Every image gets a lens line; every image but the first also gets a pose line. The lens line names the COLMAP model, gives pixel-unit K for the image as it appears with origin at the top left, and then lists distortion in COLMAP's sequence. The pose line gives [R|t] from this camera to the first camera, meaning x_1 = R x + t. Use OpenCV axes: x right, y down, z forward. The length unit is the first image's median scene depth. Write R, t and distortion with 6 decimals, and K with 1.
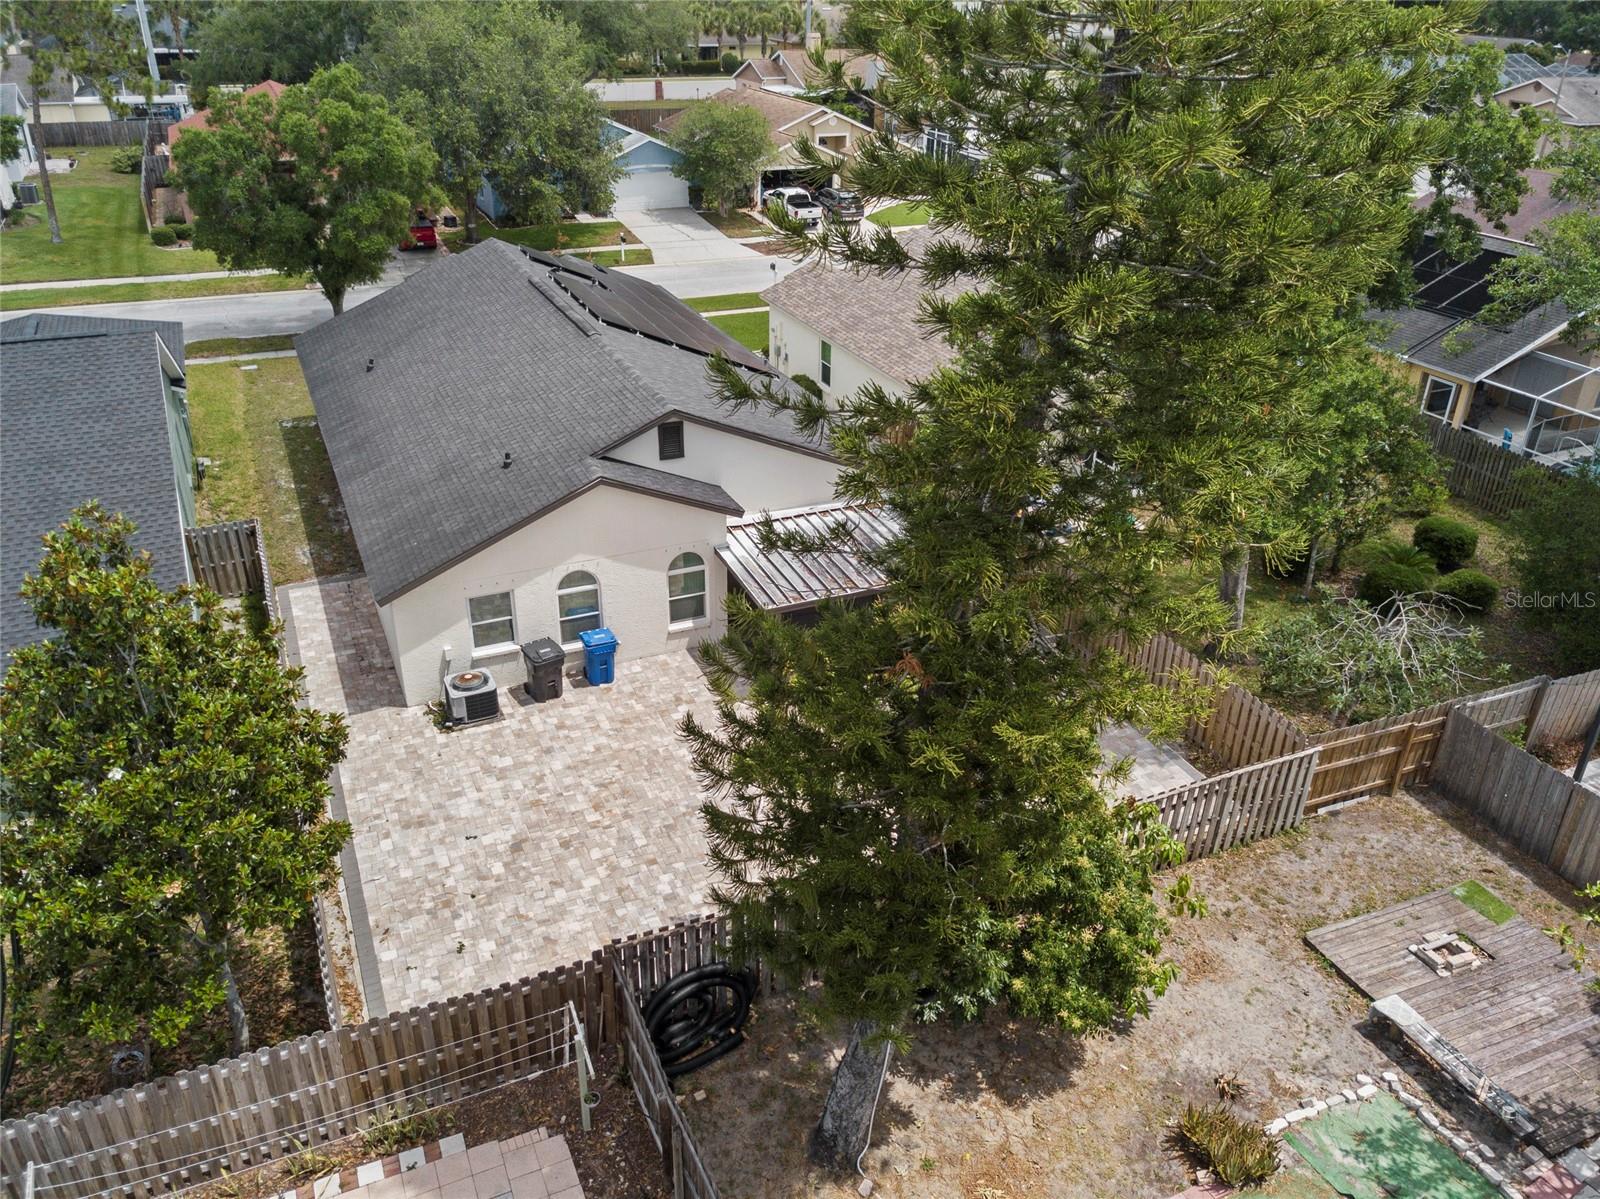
lens RADIAL K [[1216.9, 0, 800.3], [0, 1216.9, 570.6], [0, 0, 1]] dist [0.009682, 0.003618]
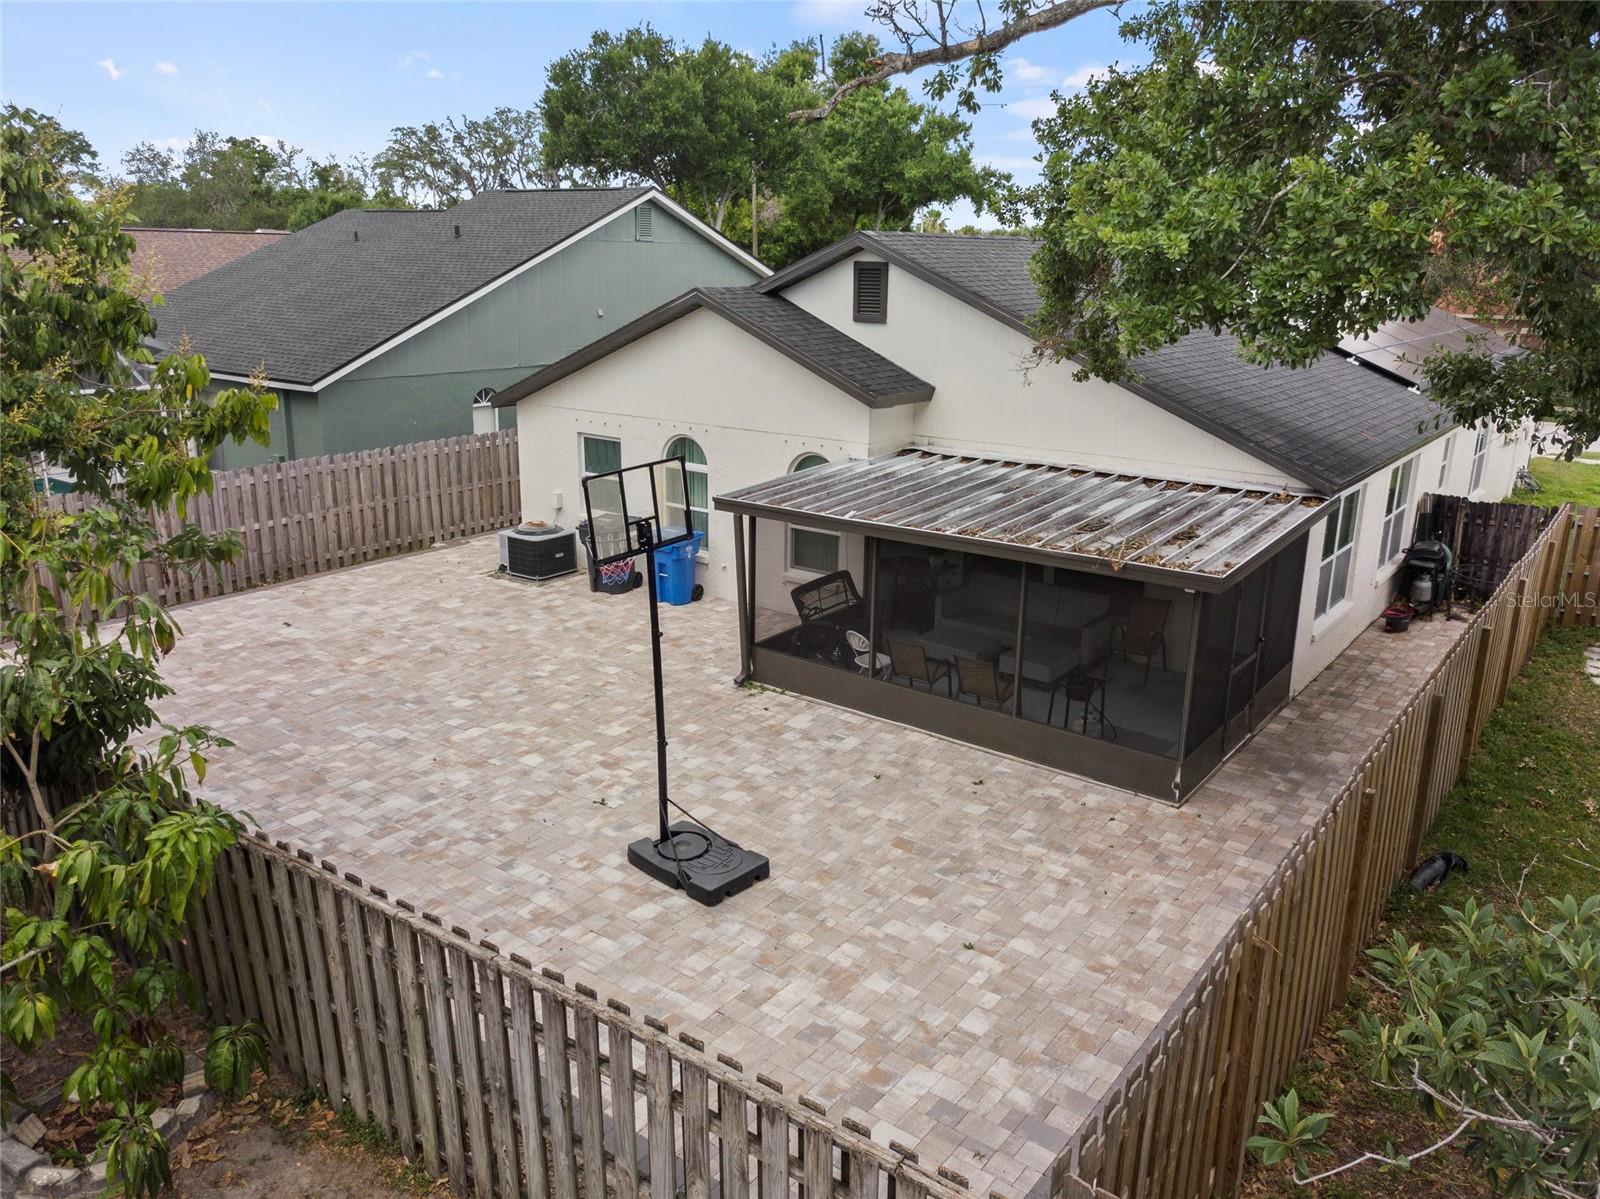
lens RADIAL K [[1218.6, 0, 800.0], [0, 1218.6, 599.5], [0, 0, 1]] dist [0.019453, -0.008293]
pose [[0.485142, 0.224092, -0.845234, 0.533711], [-0.386145, 0.922155, 0.022849, 0.051402], [0.784557, 0.315297, 0.533908, 0.775542]]
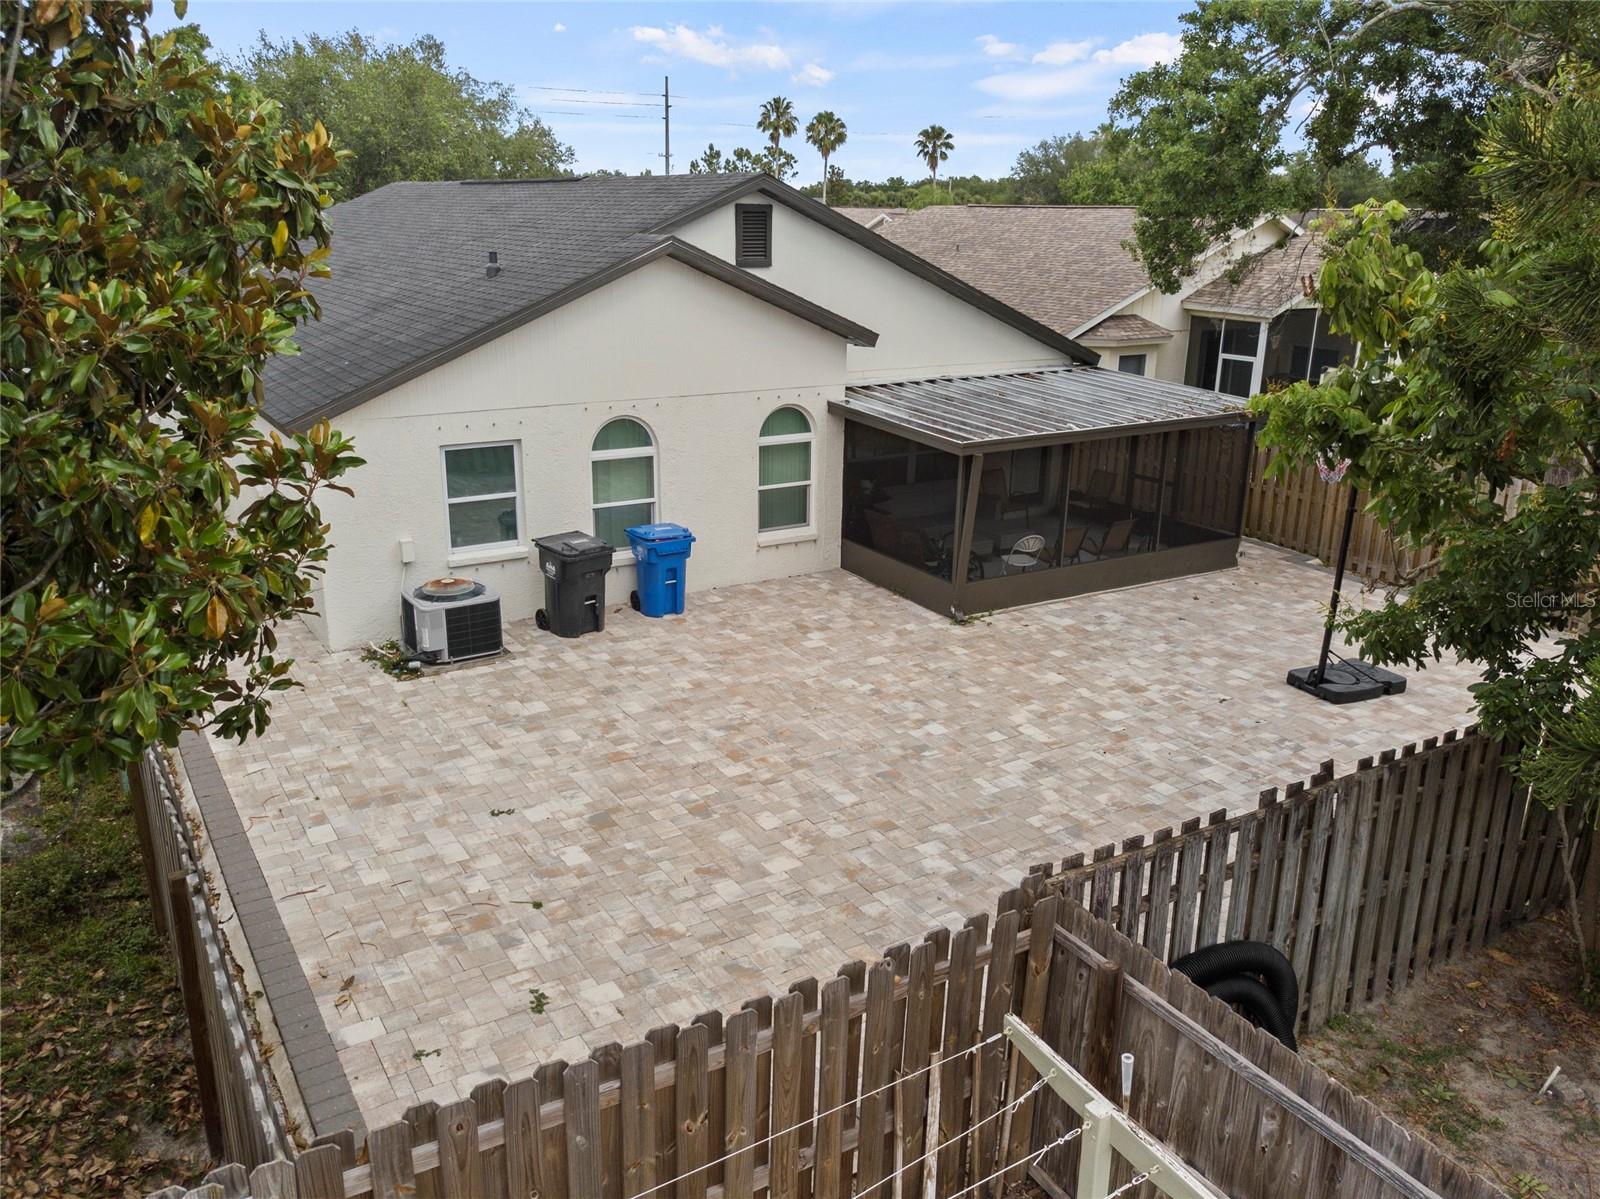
lens RADIAL K [[1218.6, 0, 800.0], [0, 1218.6, 599.5], [0, 0, 1]] dist [0.019453, -0.008293]
pose [[0.990675, -0.047262, 0.127790, -0.197131], [0.065969, 0.987028, -0.146366, 0.200409], [-0.119215, 0.153432, 0.980942, 0.465433]]
